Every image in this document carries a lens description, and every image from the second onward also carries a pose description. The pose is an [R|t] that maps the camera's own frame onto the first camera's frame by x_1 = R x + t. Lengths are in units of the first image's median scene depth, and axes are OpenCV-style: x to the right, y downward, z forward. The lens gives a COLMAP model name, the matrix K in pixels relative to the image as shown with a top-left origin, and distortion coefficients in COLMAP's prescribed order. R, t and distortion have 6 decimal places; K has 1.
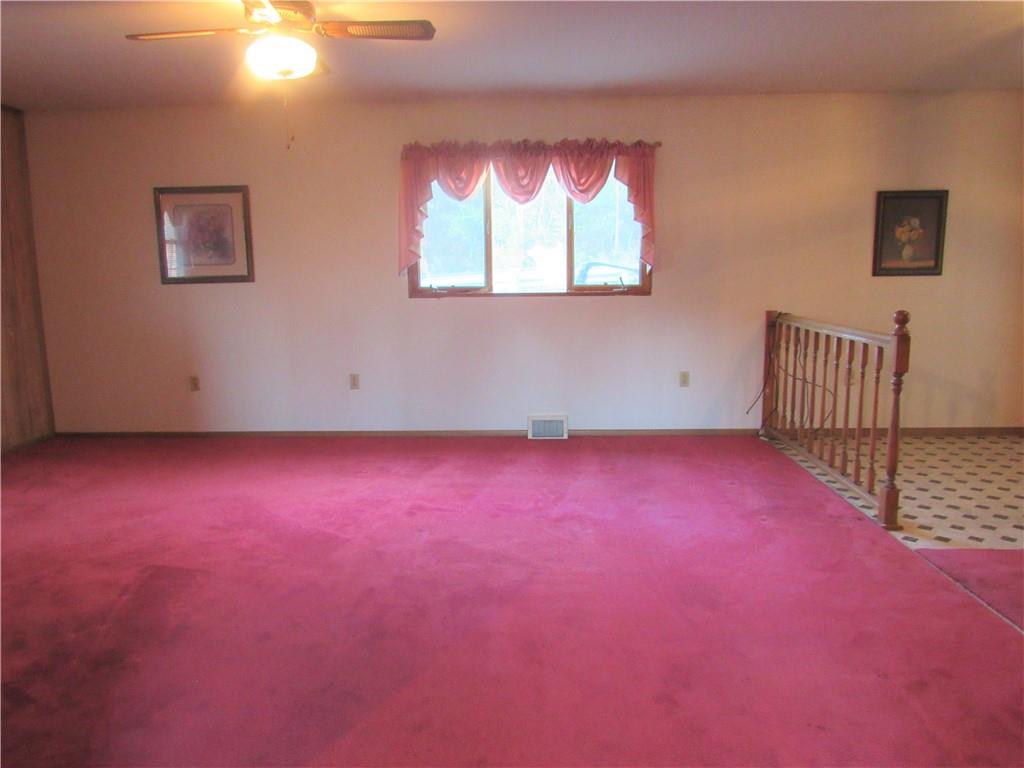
lens RADIAL K [[734.3, 0, 510.2], [0, 734.3, 383.3], [0, 0, 1]] dist [-0.022769, 0.007073]
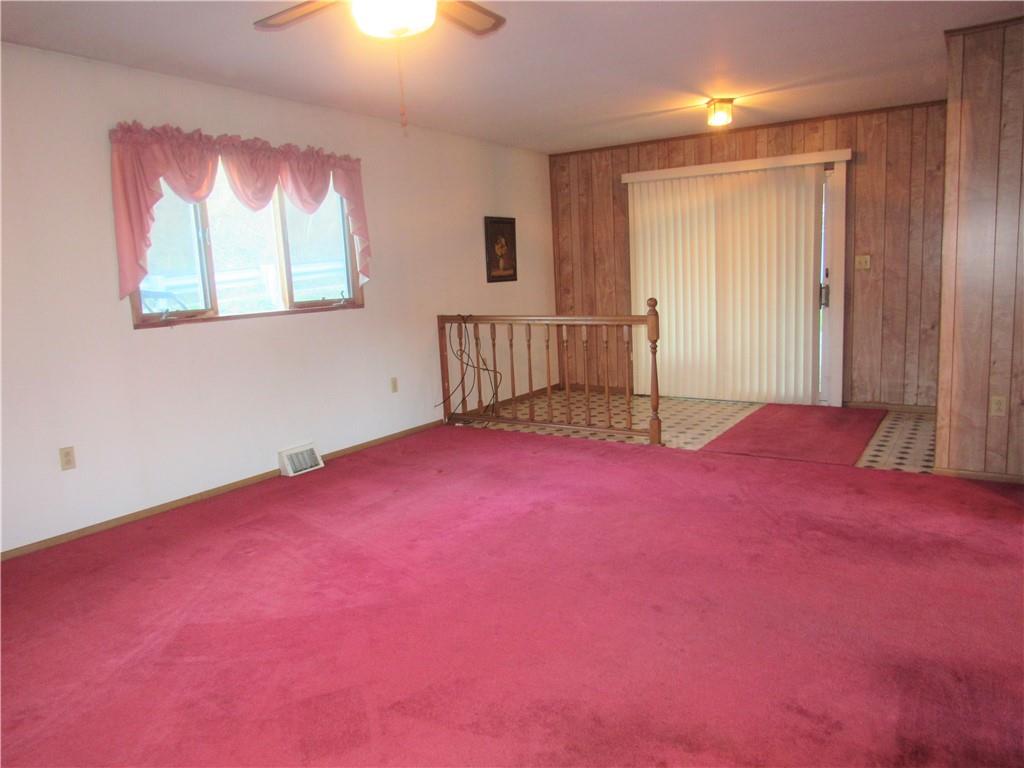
lens RADIAL K [[734.3, 0, 505.9], [0, 734.3, 382.3], [0, 0, 1]] dist [-0.022769, 0.007073]
pose [[0.525367, -0.138789, 0.839480, -0.585245], [0.169900, 0.983850, 0.056329, -0.043174], [-0.833741, 0.113035, 0.540462, 0.305561]]
